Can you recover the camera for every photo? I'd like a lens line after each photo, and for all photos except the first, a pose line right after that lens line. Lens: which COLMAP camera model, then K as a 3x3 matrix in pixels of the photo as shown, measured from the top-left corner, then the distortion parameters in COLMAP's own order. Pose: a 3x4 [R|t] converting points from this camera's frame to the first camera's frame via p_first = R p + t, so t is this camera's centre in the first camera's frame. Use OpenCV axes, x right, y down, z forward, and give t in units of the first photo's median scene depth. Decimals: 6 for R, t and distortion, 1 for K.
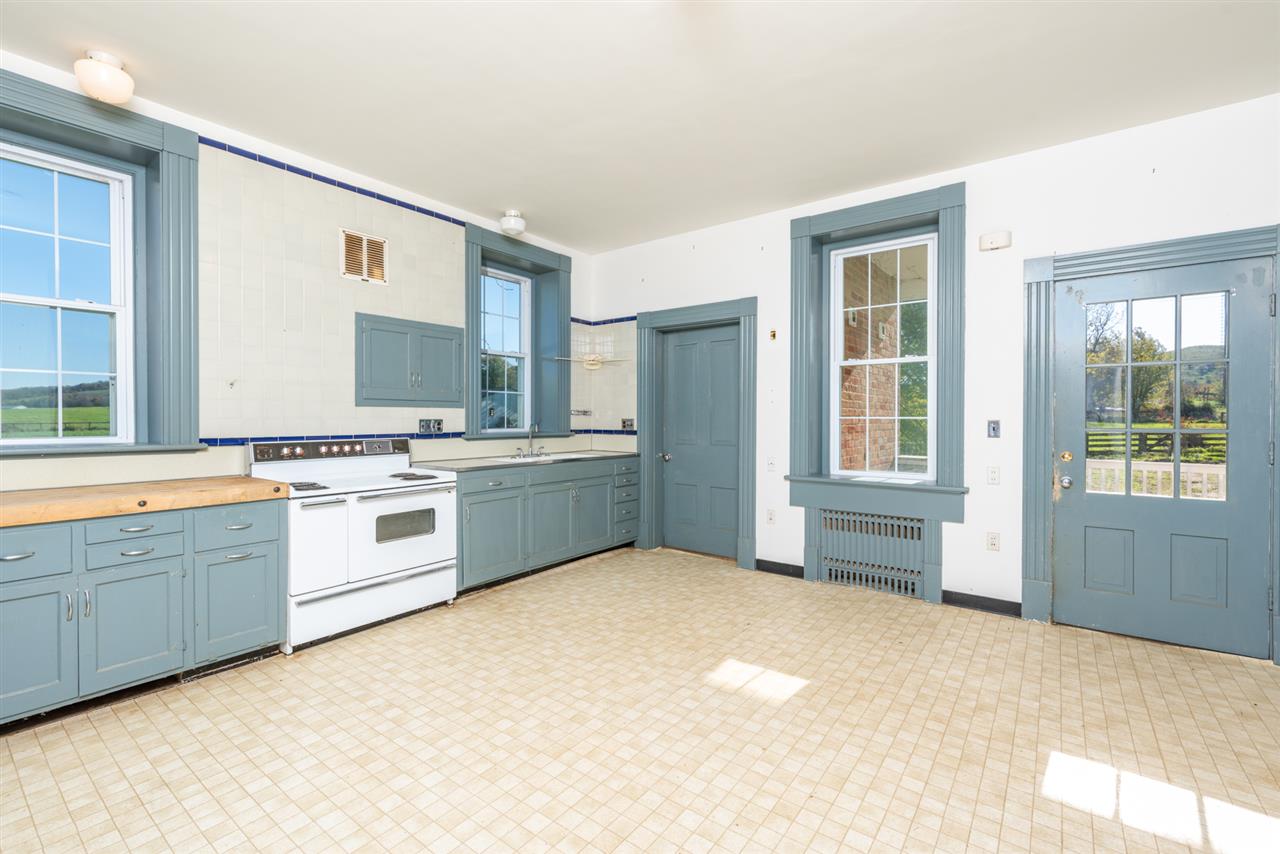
lens RADIAL K [[566.7, 0, 640.0], [0, 566.7, 427.0], [0, 0, 1]] dist [0.001730, 0.000208]
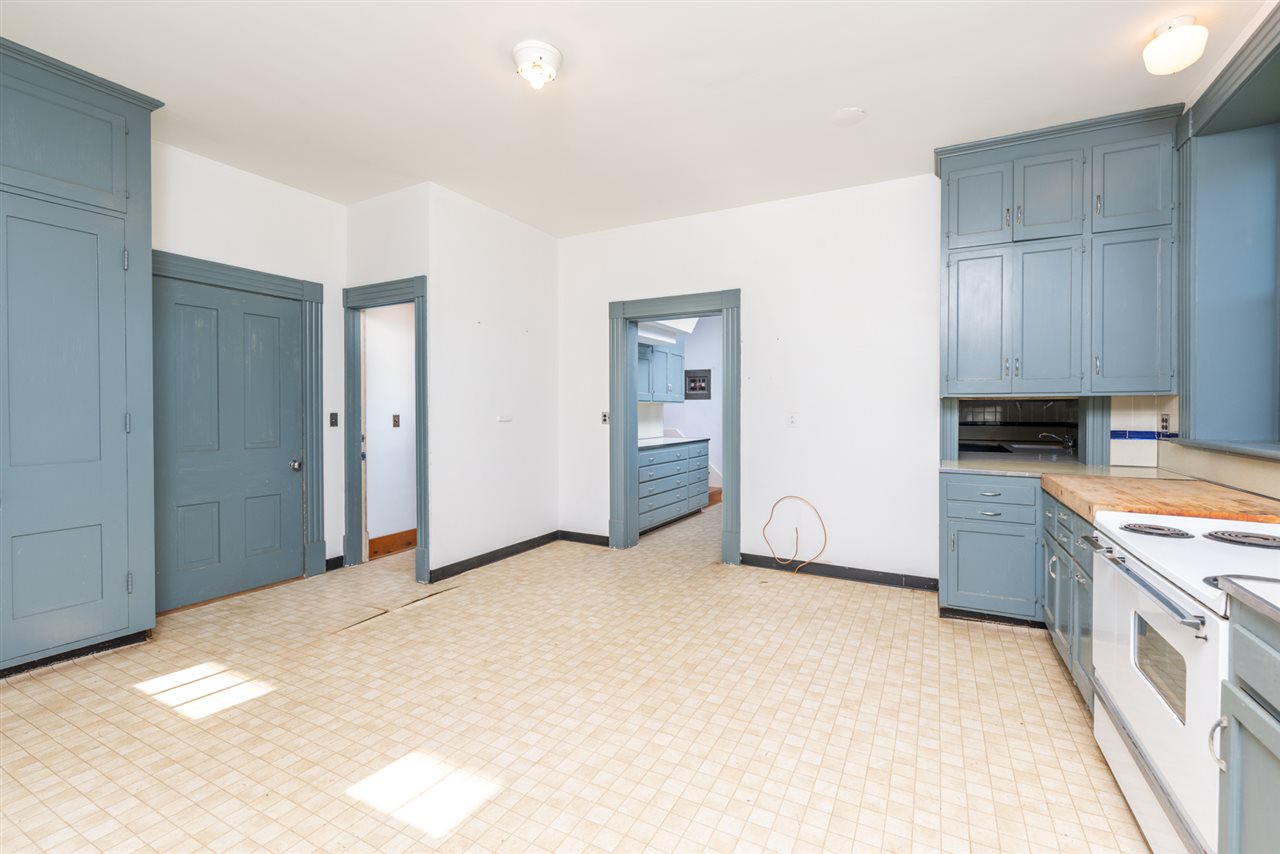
lens RADIAL K [[566.7, 0, 640.0], [0, 566.7, 427.0], [0, 0, 1]] dist [0.001730, 0.000208]
pose [[-0.988075, 0.001268, -0.153968, 0.066145], [-0.005858, 0.998933, 0.045821, -0.031886], [0.153862, 0.046176, -0.987013, 2.162369]]
